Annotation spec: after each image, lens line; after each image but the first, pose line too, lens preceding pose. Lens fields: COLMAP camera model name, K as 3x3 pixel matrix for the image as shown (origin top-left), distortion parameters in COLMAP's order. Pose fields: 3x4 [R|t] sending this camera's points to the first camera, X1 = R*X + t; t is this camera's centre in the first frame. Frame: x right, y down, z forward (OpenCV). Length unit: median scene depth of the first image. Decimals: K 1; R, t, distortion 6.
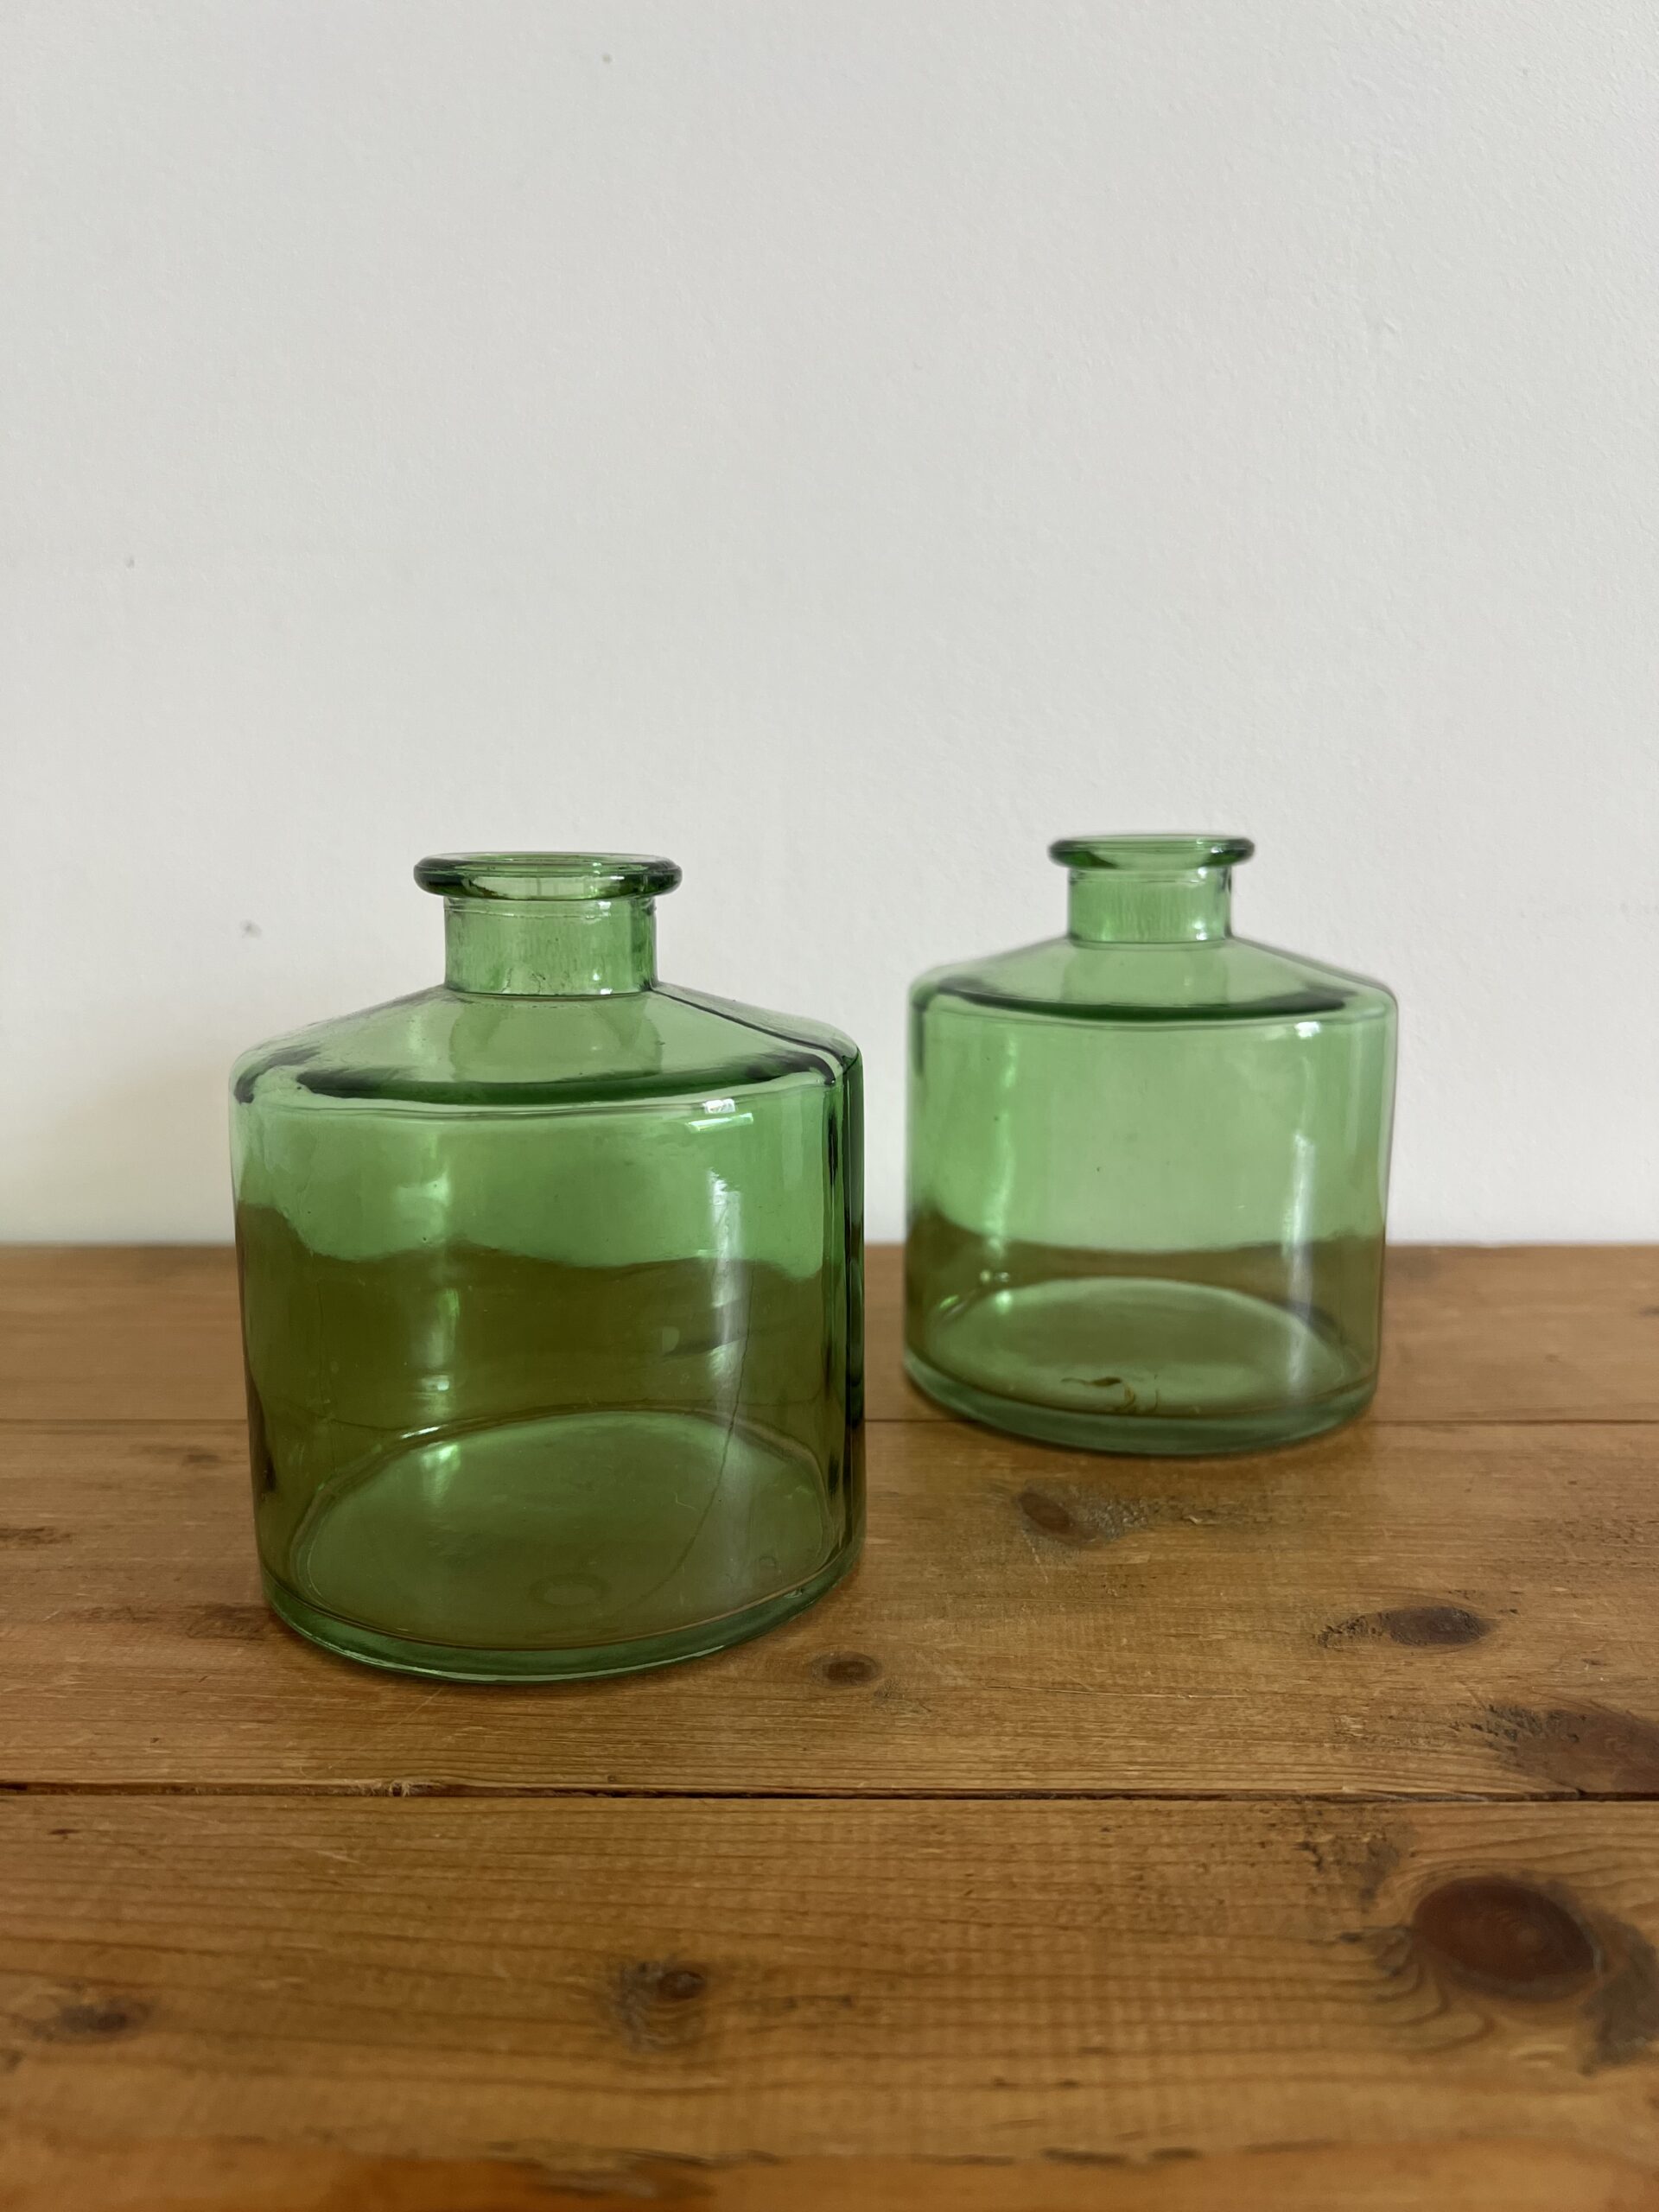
lens RADIAL K [[1679.6, 0, 834.0], [0, 1679.6, 1107.1], [0, 0, 1]] dist [-0.016191, 0.005367]
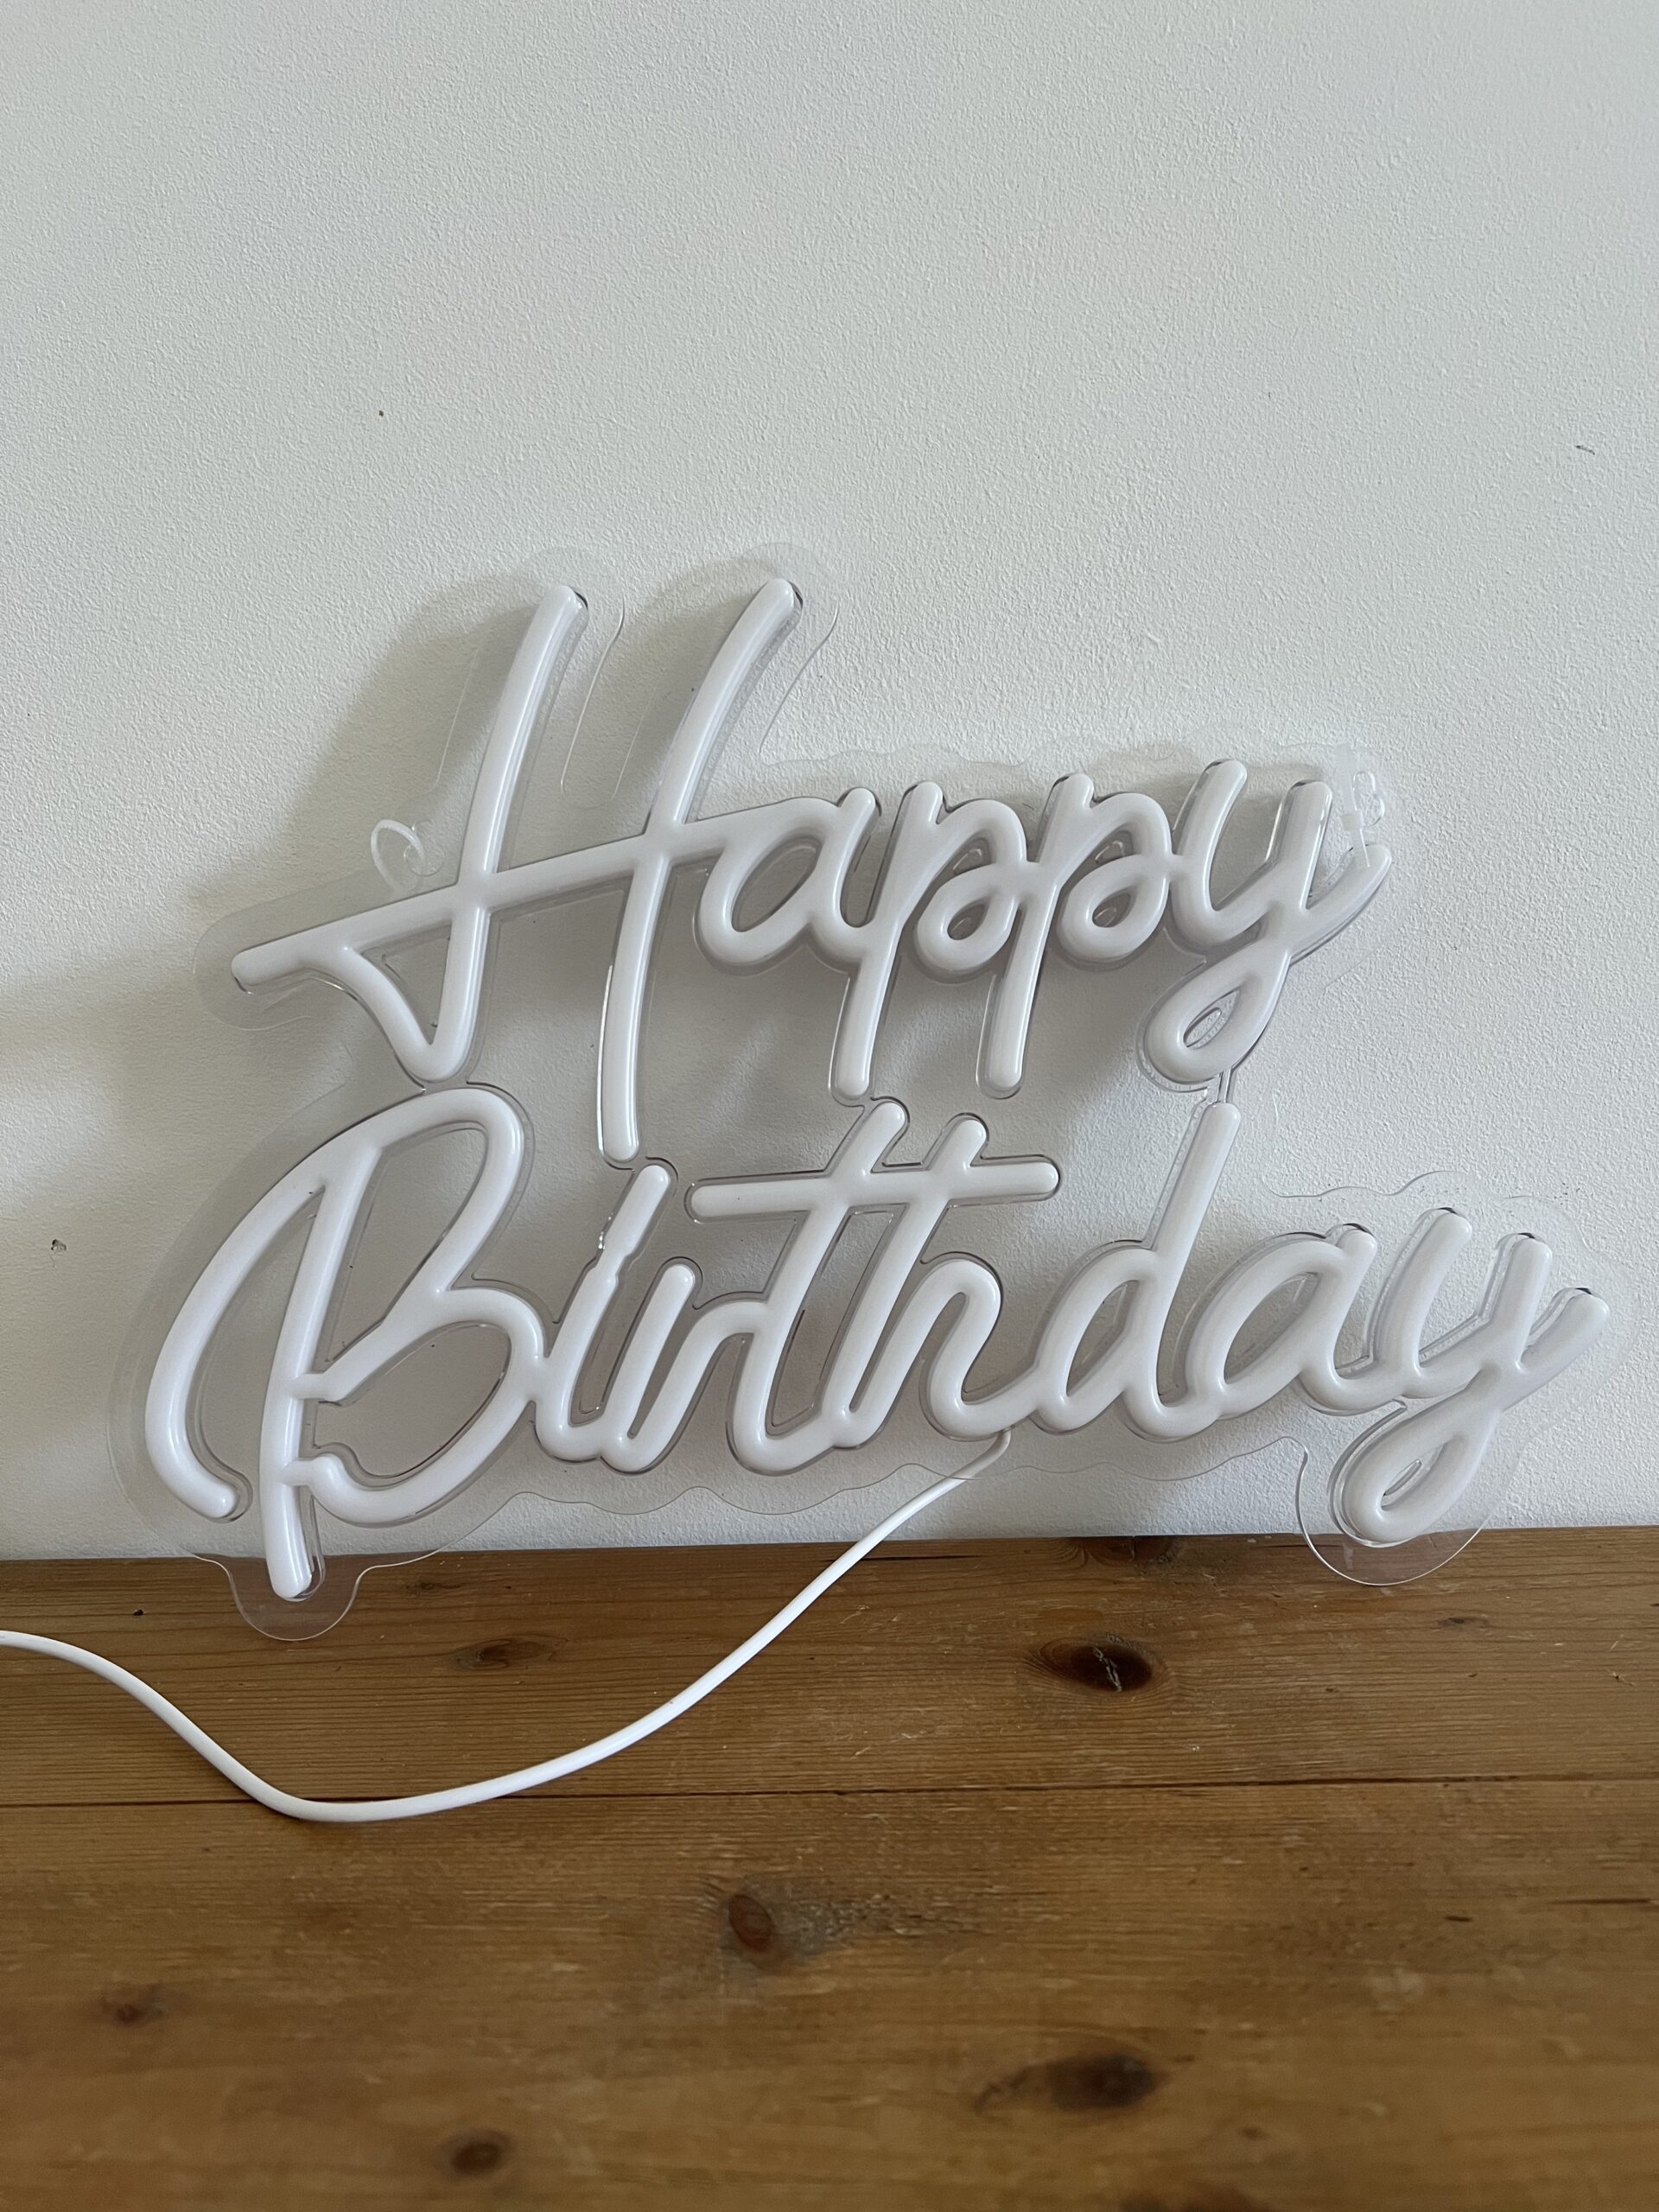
lens RADIAL K [[1662.4, 0, 825.0], [0, 1662.4, 1106.6], [0, 0, 1]] dist [0.018682, -0.029340]
pose [[0.999601, -0.026278, -0.010316, 0.253719], [0.025362, 0.996421, -0.080631, -0.199308], [0.012397, 0.080337, 0.996691, -0.005157]]
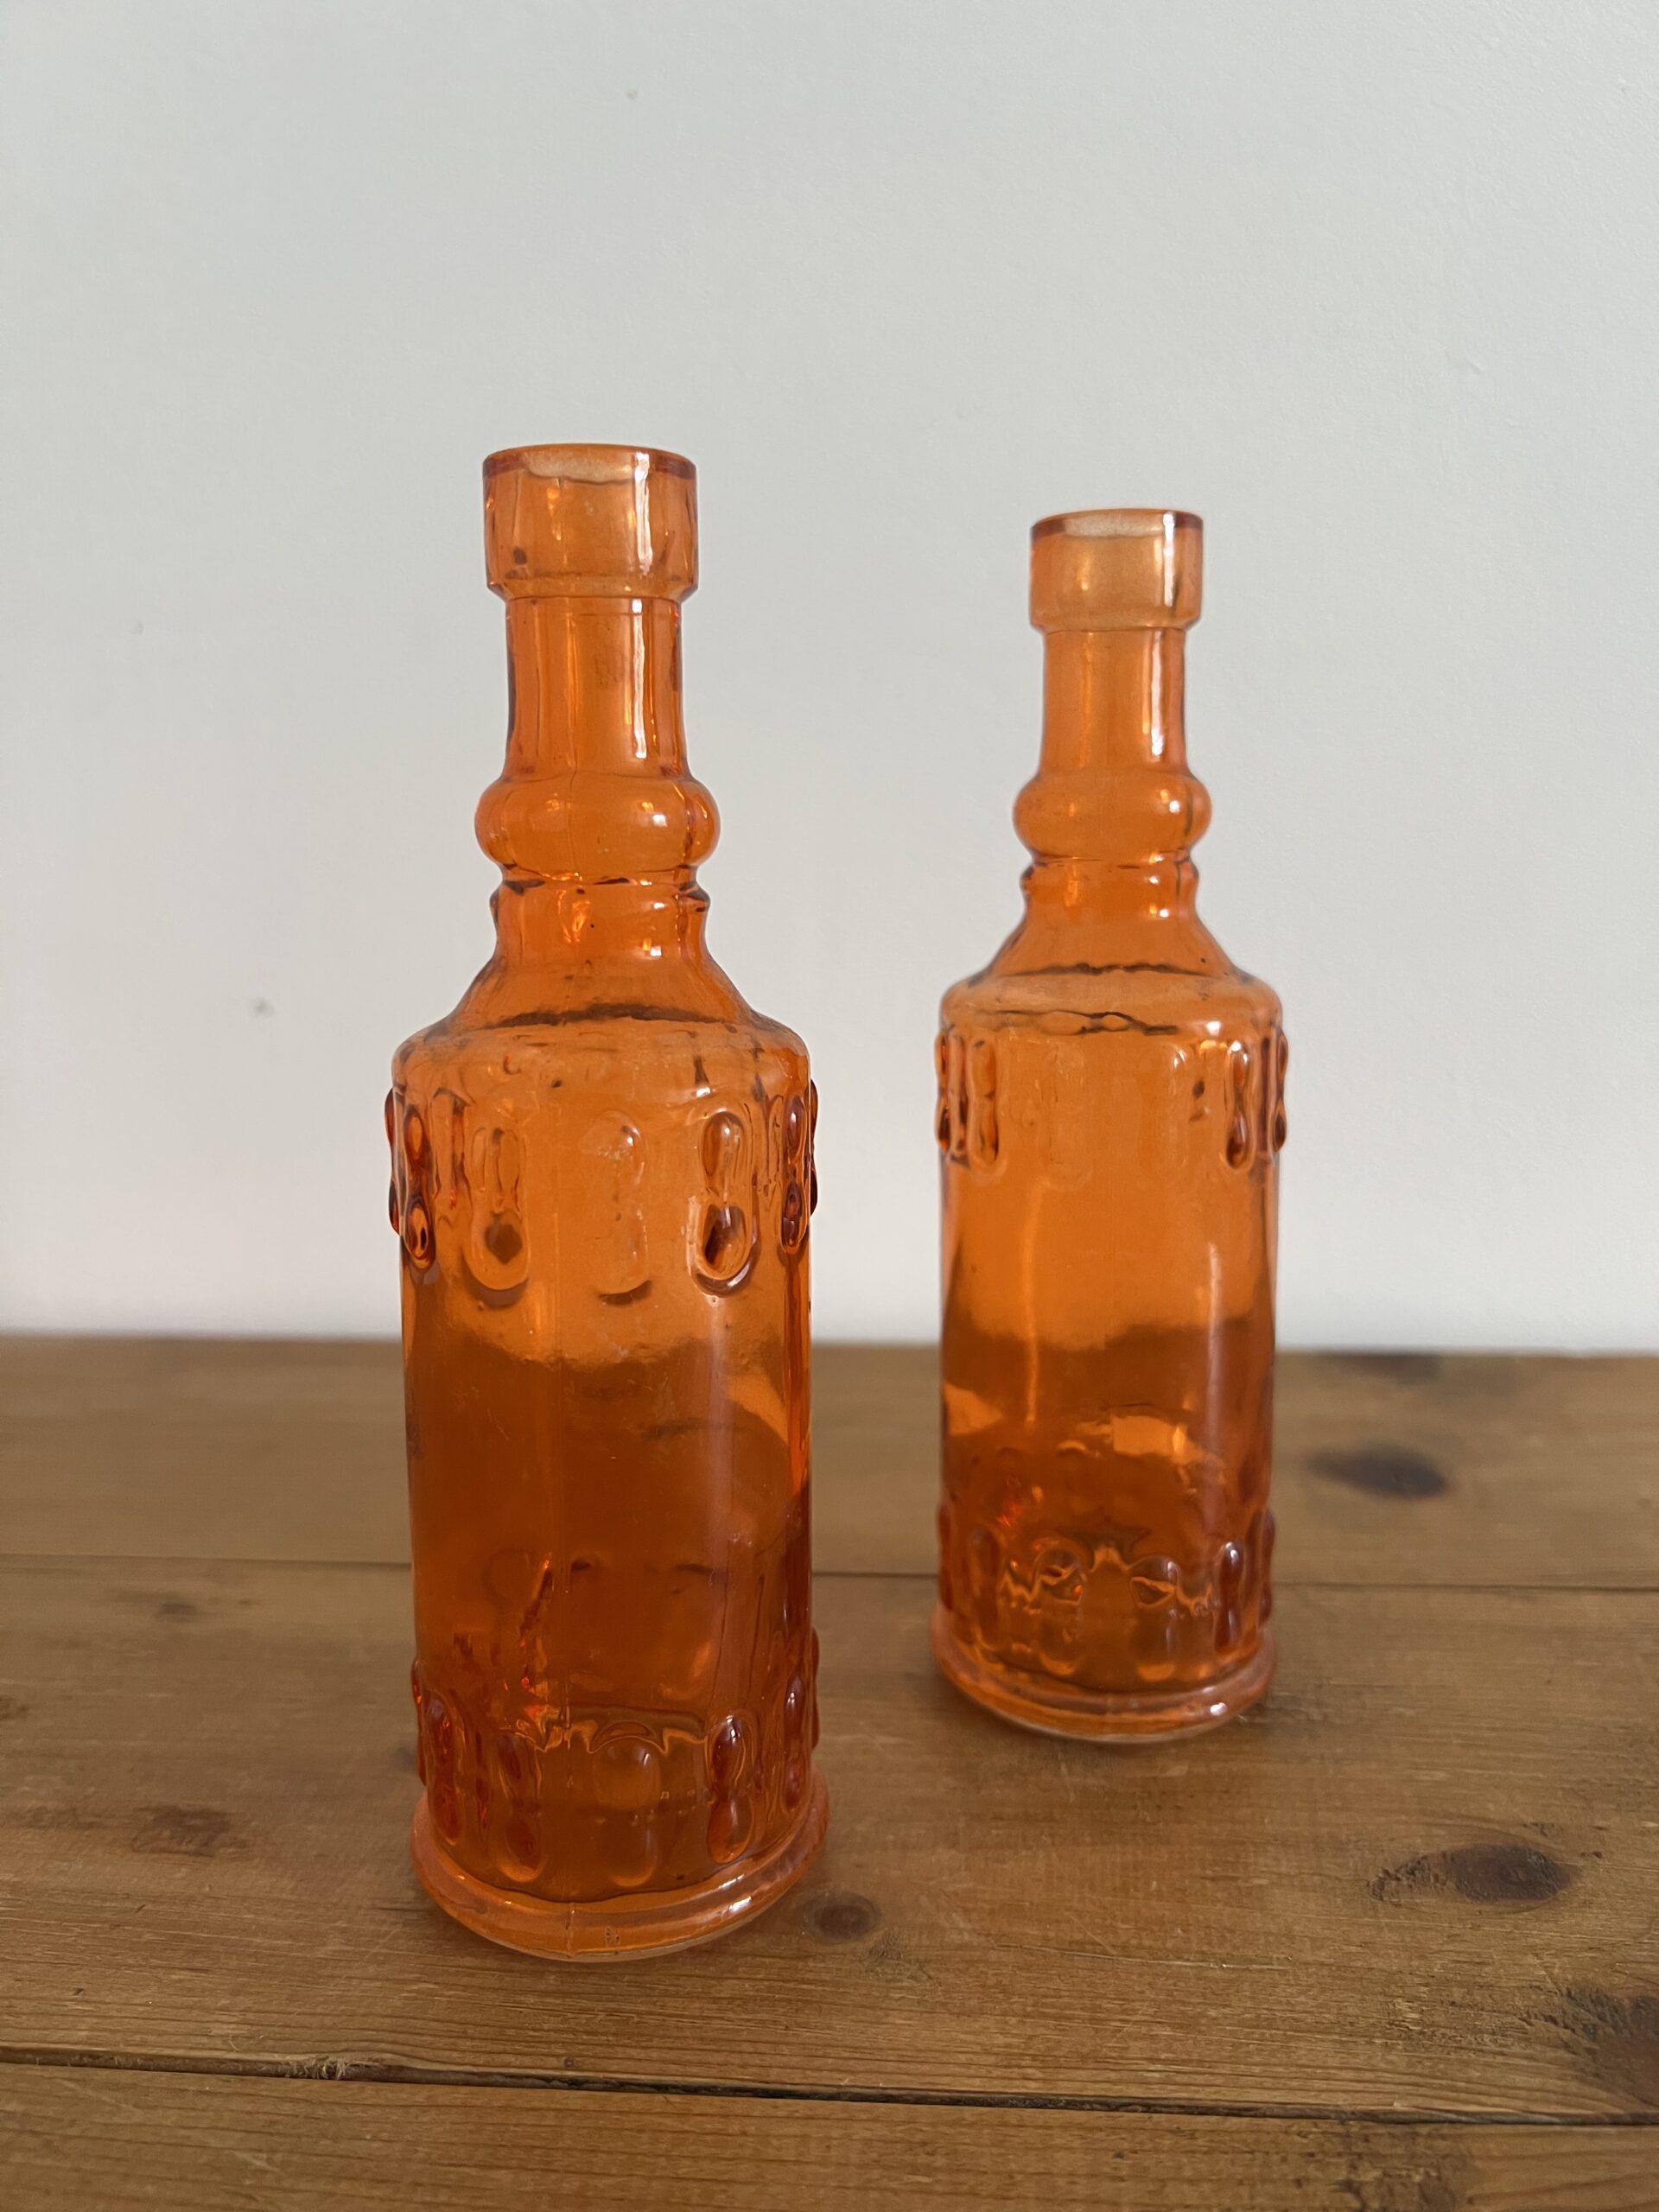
lens RADIAL K [[1687.3, 0, 834.6], [0, 1687.3, 1108.1], [0, 0, 1]] dist [0.011827, -0.042748]
pose [[0.998975, 0.005648, -0.044909, 0.045482], [-0.005574, 0.999983, 0.001784, -0.108569], [0.044919, -0.001532, 0.998989, 0.102348]]
